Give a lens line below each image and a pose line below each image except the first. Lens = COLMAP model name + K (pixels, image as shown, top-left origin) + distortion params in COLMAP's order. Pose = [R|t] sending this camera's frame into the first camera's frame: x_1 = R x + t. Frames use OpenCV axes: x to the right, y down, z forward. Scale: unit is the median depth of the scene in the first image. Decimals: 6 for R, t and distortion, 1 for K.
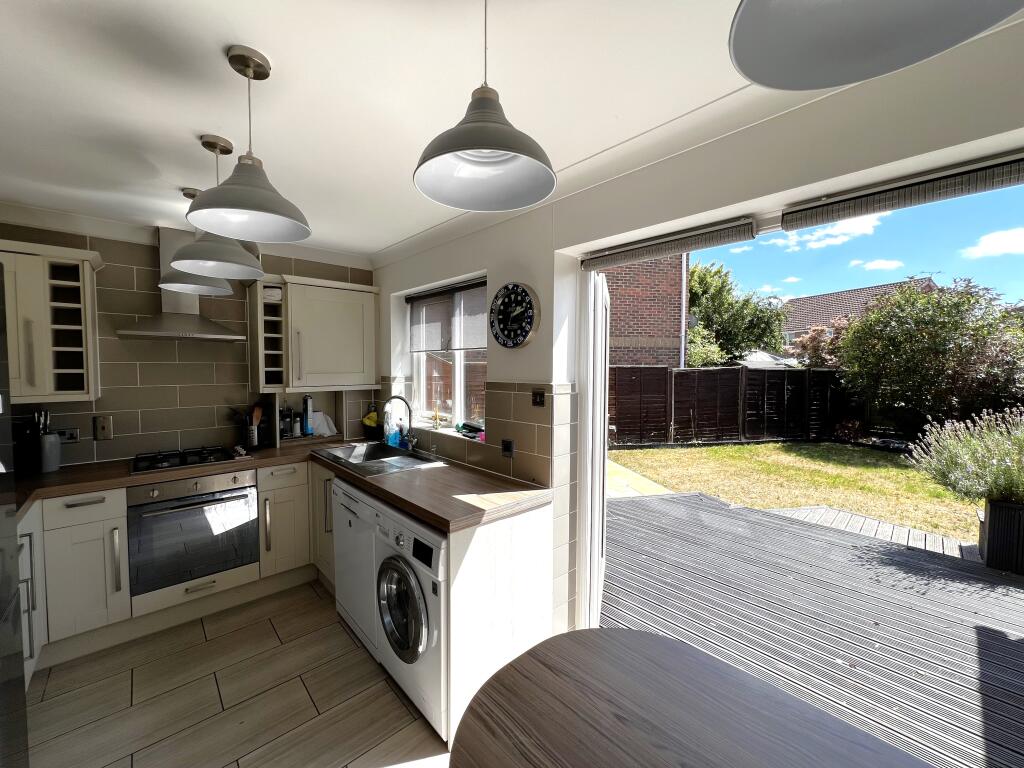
lens RADIAL K [[411.8, 0, 511.6], [0, 411.8, 382.5], [0, 0, 1]] dist [-0.003078, 0.000945]
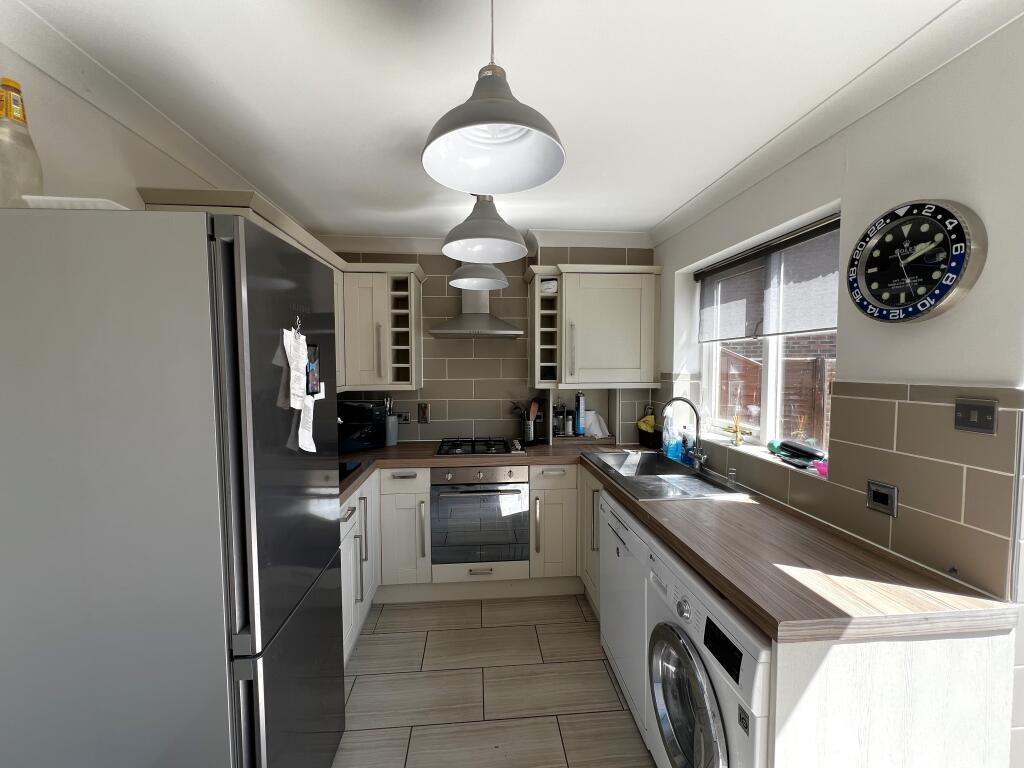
lens RADIAL K [[411.8, 0, 510.1], [0, 411.8, 383.0], [0, 0, 1]] dist [-0.003078, 0.000945]
pose [[0.793402, 0.023288, -0.608252, -0.069026], [-0.021763, 0.999714, 0.009889, 0.004701], [0.608309, 0.005392, 0.793682, 0.206206]]
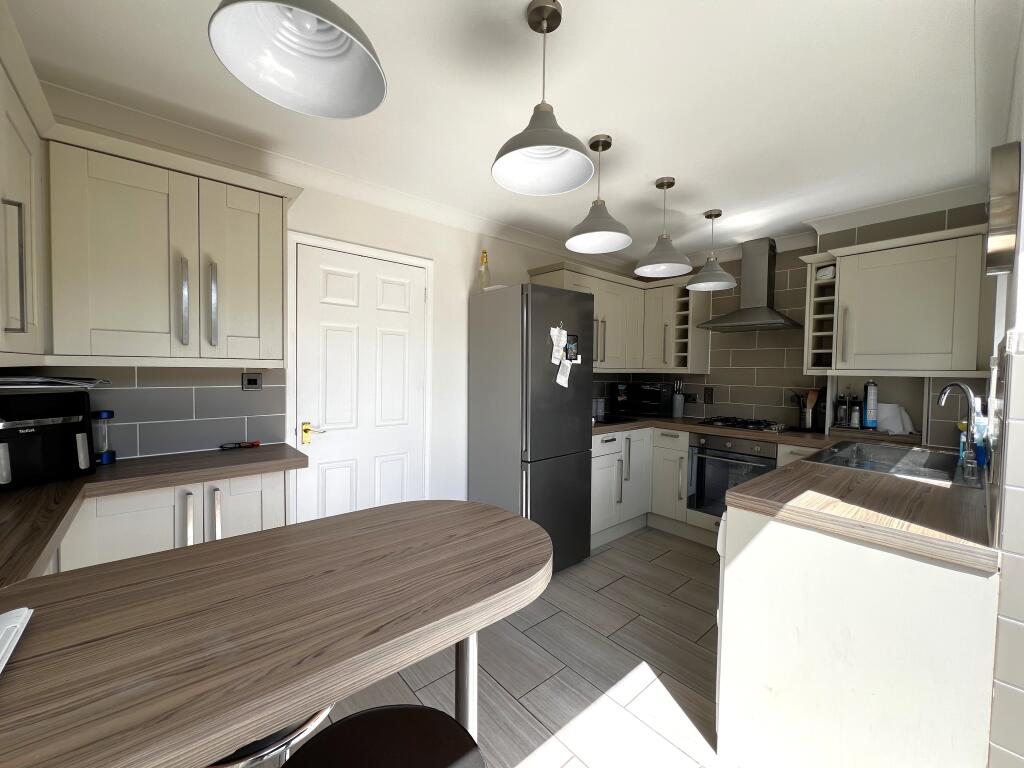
lens RADIAL K [[411.8, 0, 511.0], [0, 411.8, 382.8], [0, 0, 1]] dist [-0.003078, 0.000945]
pose [[-0.028197, 0.026941, -0.999239, 0.486246], [-0.060535, 0.997756, 0.028610, 0.069196], [0.997768, 0.061295, -0.026503, 0.354640]]
